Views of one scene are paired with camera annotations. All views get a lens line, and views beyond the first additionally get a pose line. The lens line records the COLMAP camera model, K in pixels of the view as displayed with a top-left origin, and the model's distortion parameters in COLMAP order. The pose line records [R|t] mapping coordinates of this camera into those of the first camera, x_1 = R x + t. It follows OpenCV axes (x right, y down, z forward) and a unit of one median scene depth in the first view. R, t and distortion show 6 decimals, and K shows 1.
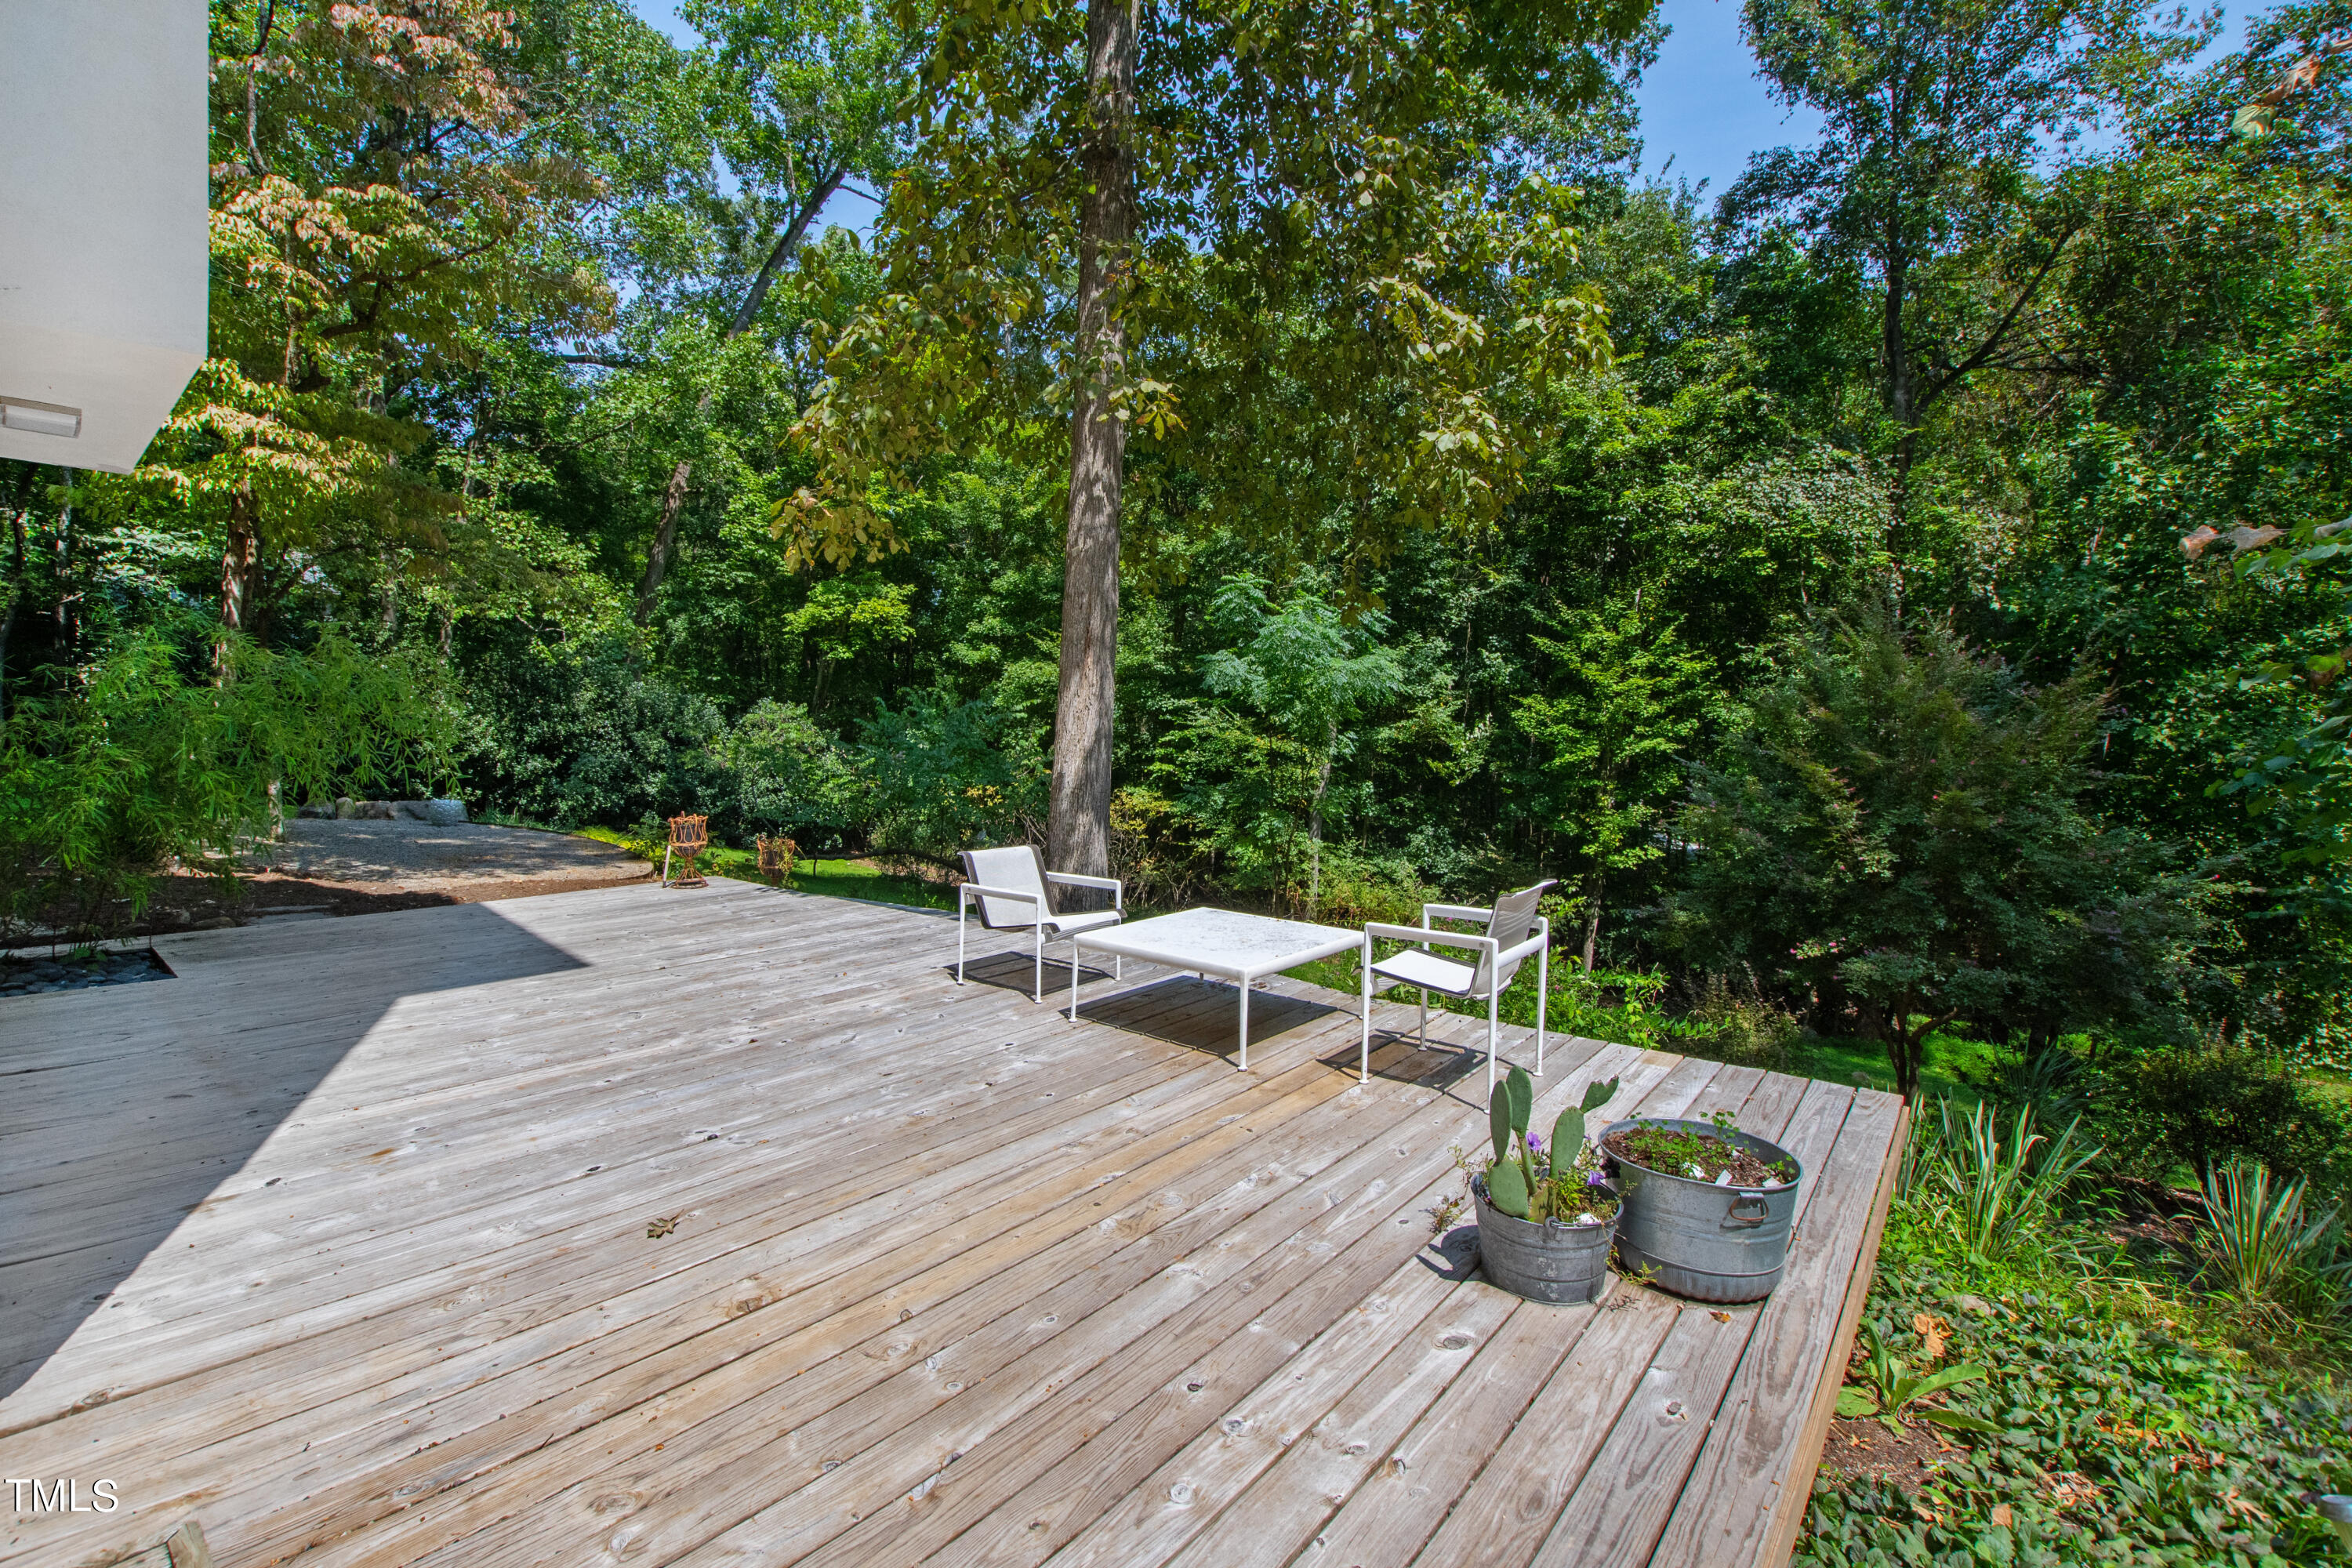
lens RADIAL K [[1010.5, 0, 1172.0], [0, 1010.5, 697.5], [0, 0, 1]] dist [-0.017670, -0.000232]
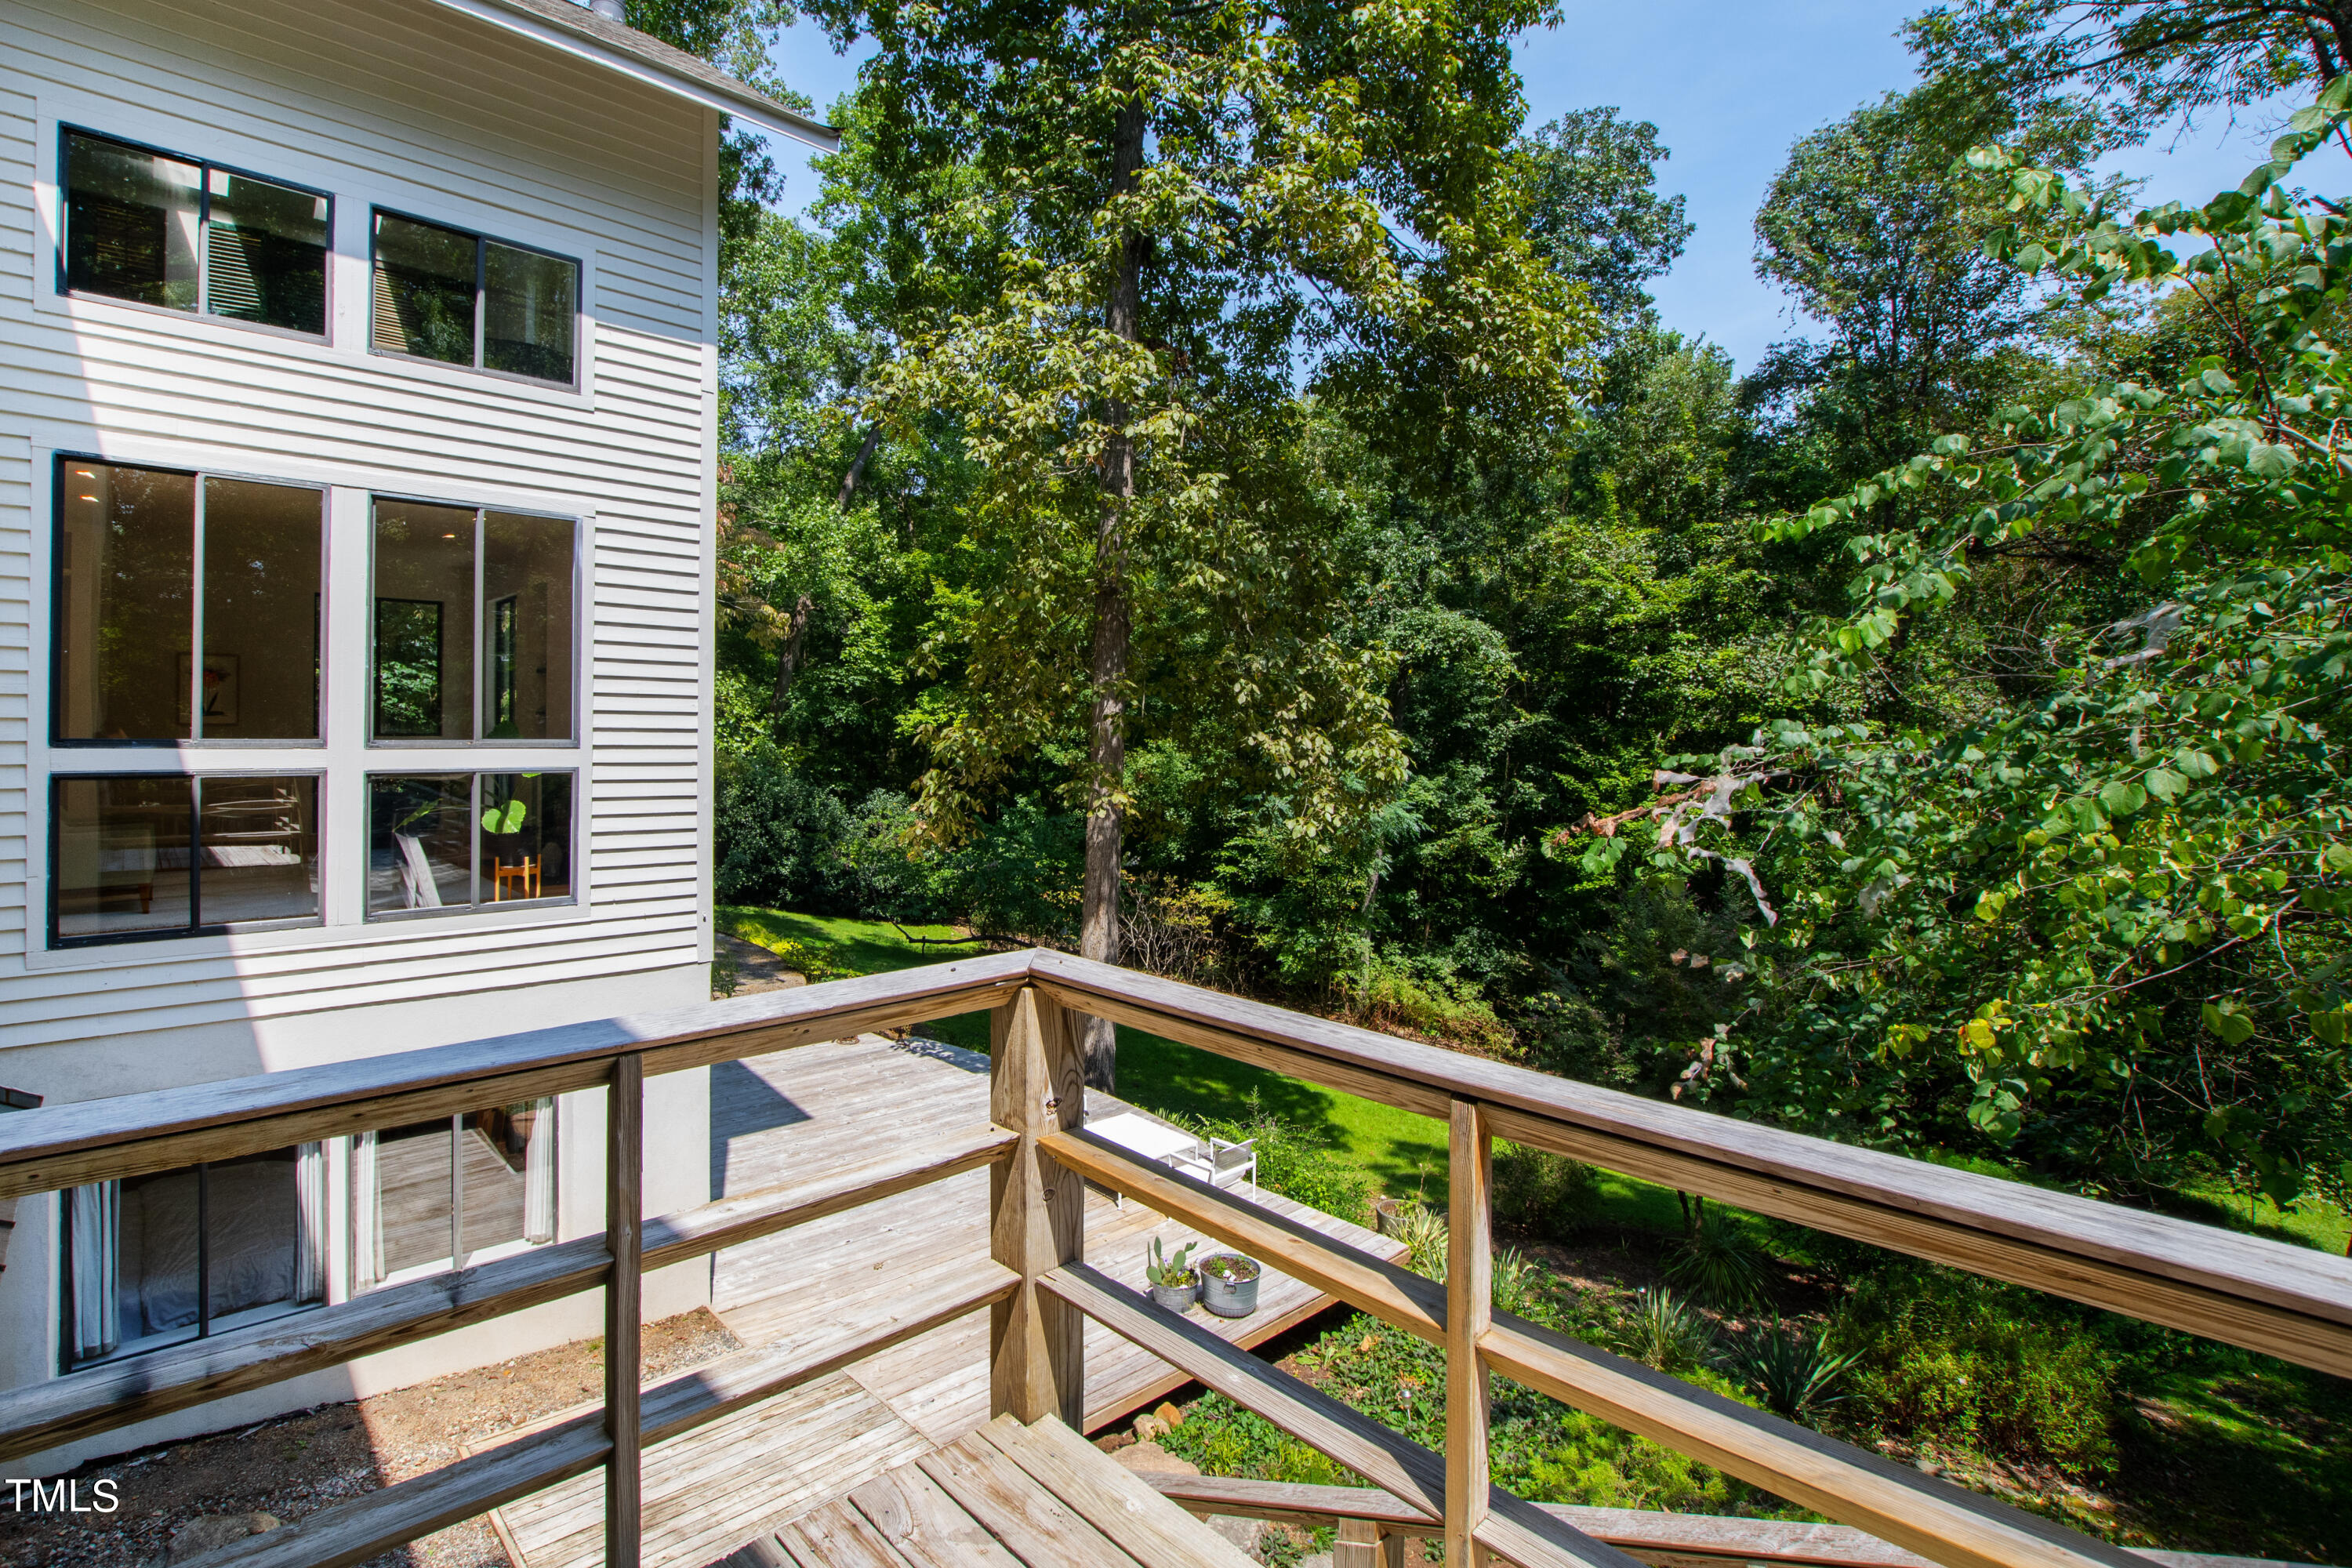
lens RADIAL K [[1130.7, 0, 1176.0], [0, 1130.7, 784.0], [0, 0, 1]] dist [0.000021, 0.000283]
pose [[0.992944, 0.021895, -0.116549, 0.085373], [-0.011808, 0.996178, 0.086540, -0.143916], [0.117998, -0.084553, 0.989408, -0.250993]]
